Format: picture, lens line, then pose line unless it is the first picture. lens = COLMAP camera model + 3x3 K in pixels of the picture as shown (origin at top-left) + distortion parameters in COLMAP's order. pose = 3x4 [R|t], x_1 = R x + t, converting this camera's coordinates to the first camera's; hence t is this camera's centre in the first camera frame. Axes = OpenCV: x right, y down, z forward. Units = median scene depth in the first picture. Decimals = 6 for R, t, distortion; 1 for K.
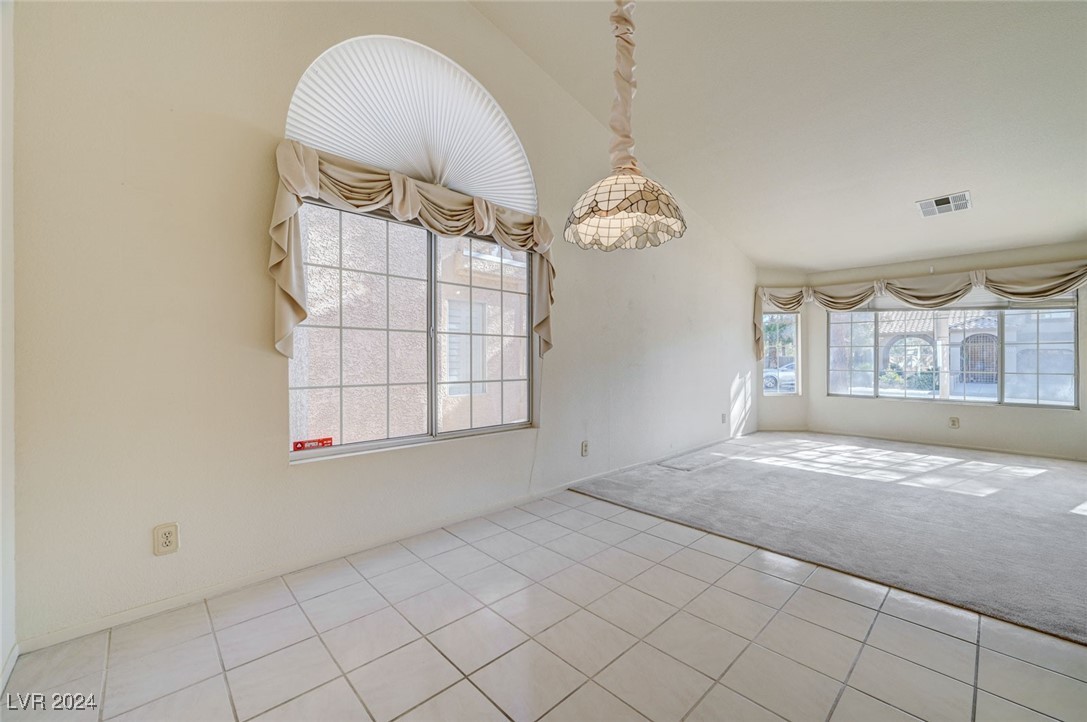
lens RADIAL K [[429.5, 0, 543.5], [0, 429.5, 361.0], [0, 0, 1]] dist [0.000299, -0.000001]
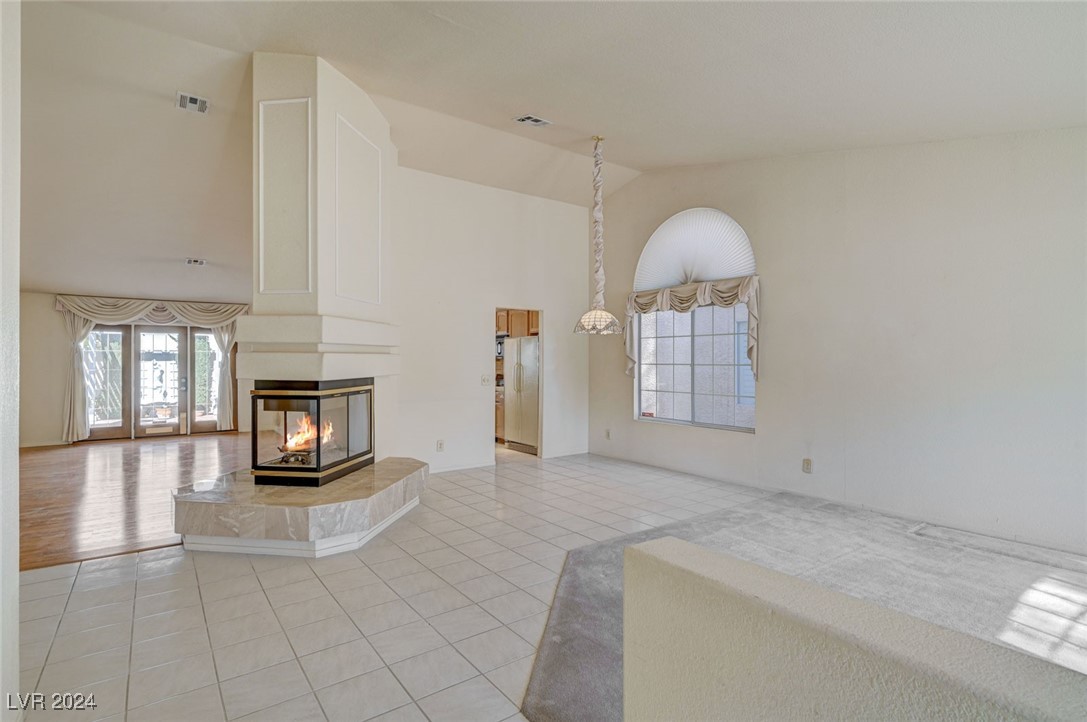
lens RADIAL K [[539.4, 0, 543.5], [0, 539.4, 361.0], [0, 0, 1]] dist [0.001483, 0.000212]
pose [[-0.115303, -0.003768, -0.993323, 2.005304], [-0.004603, 0.999984, -0.003259, -0.070569], [0.993320, 0.004196, -0.115318, 0.636824]]
